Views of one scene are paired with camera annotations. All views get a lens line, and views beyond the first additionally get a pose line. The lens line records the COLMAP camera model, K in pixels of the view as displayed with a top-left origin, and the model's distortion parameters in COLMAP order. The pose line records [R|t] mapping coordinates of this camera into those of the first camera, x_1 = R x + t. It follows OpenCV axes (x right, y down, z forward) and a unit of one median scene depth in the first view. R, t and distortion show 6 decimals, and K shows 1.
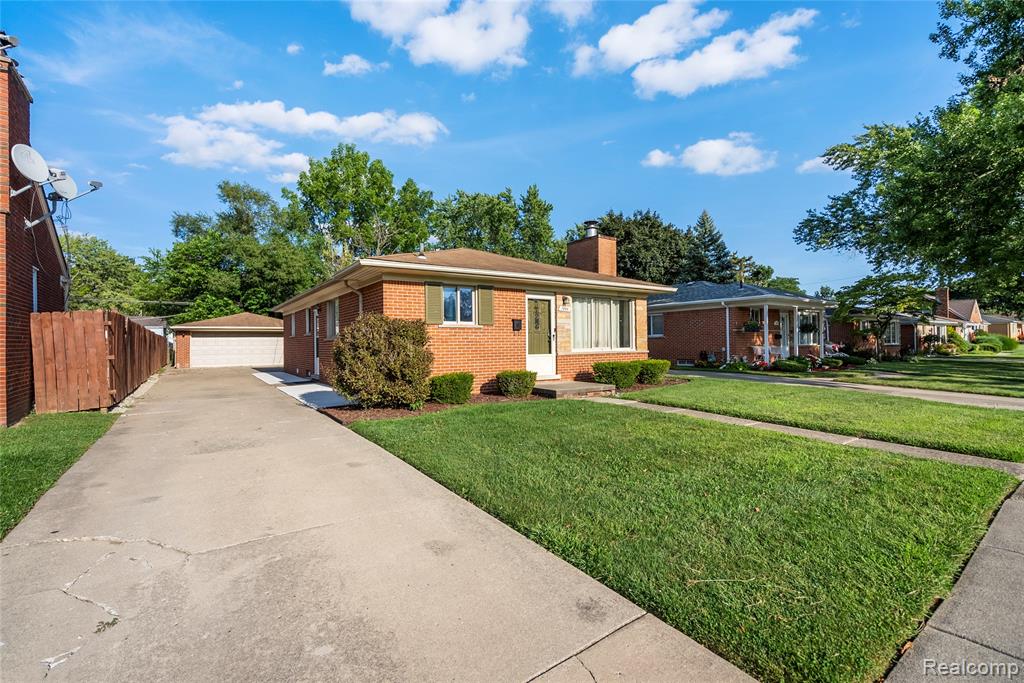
lens RADIAL K [[464.7, 0, 514.5], [0, 464.7, 343.4], [0, 0, 1]] dist [-0.002419, 0.002510]
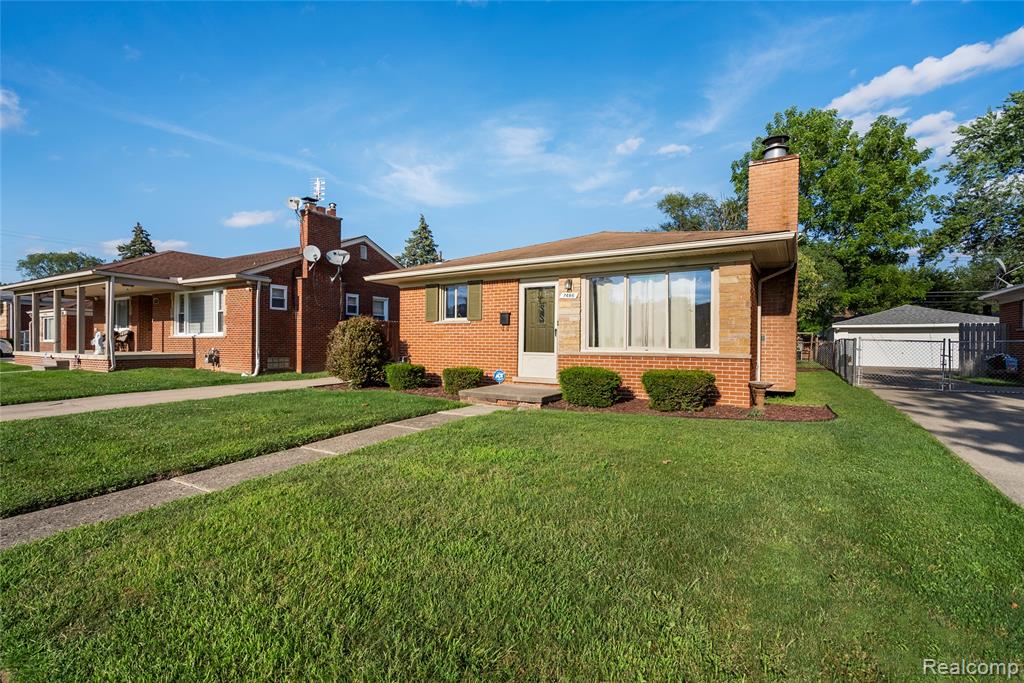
lens RADIAL K [[464.7, 0, 517.3], [0, 464.7, 334.3], [0, 0, 1]] dist [-0.002419, 0.002510]
pose [[0.412229, 0.001750, -0.911078, 0.837183], [-0.004047, 0.999992, 0.000090, -0.010321], [0.911071, 0.003650, 0.412233, 0.643277]]
